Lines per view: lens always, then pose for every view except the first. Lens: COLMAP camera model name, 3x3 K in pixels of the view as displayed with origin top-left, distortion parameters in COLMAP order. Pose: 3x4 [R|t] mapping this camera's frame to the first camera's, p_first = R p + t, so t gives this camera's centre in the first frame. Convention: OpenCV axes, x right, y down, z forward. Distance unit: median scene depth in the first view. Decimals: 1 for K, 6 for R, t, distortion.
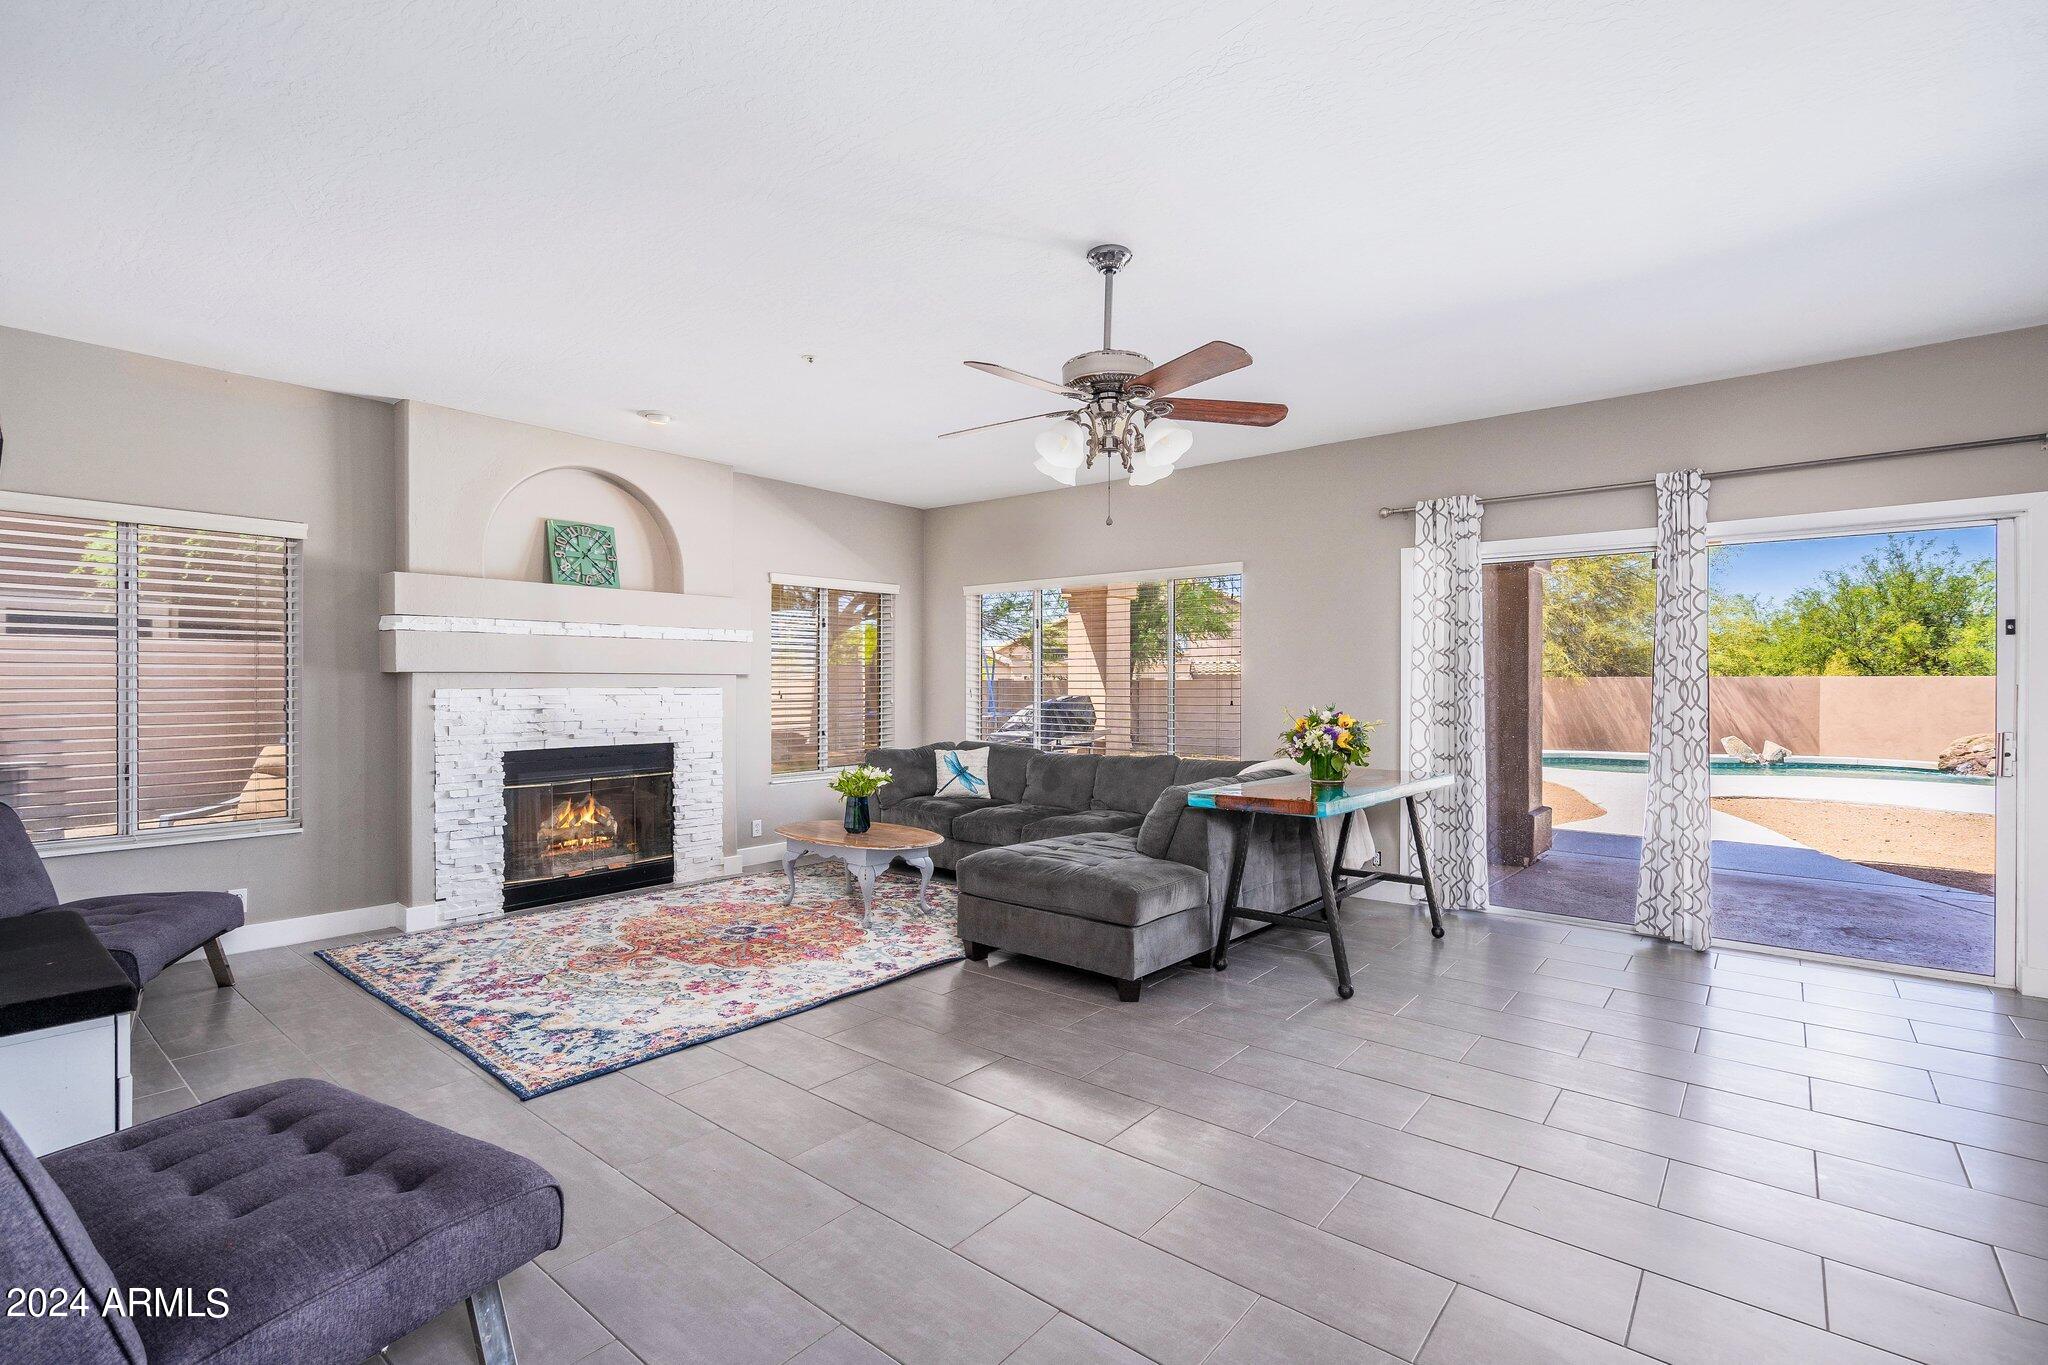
lens RADIAL K [[928.2, 0, 1023.3], [0, 928.2, 680.3], [0, 0, 1]] dist [-0.005092, 0.000753]
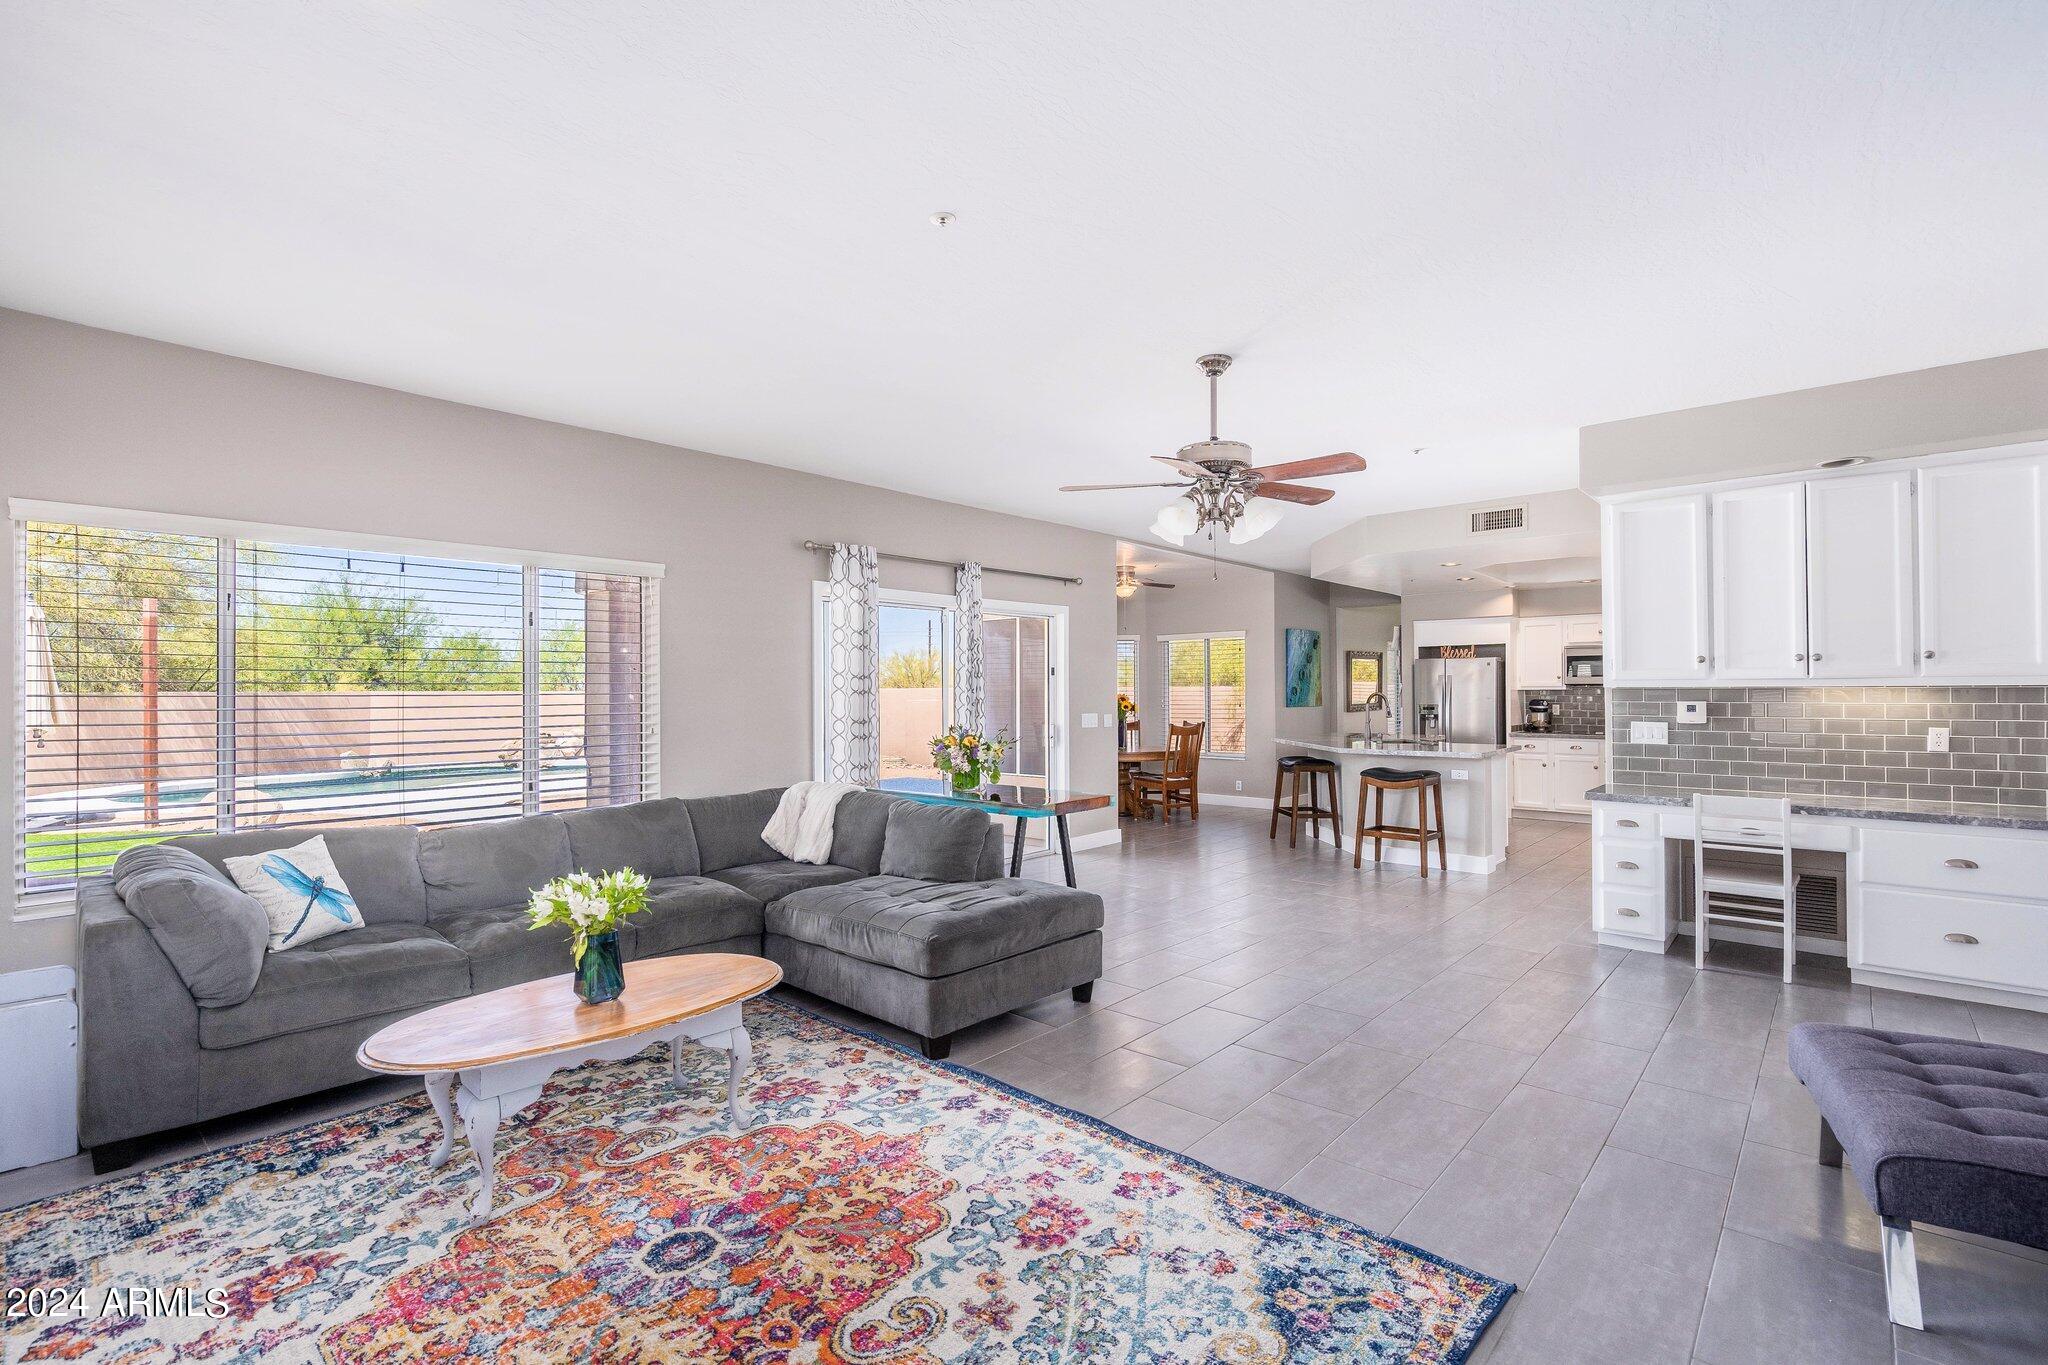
lens RADIAL K [[928.2, 0, 1027.5], [0, 928.2, 690.7], [0, 0, 1]] dist [-0.005092, 0.000753]
pose [[0.036799, 0.000558, 0.999323, -0.757704], [0.002132, 0.999998, -0.000637, -0.012562], [-0.999320, 0.002154, 0.036798, 0.799250]]
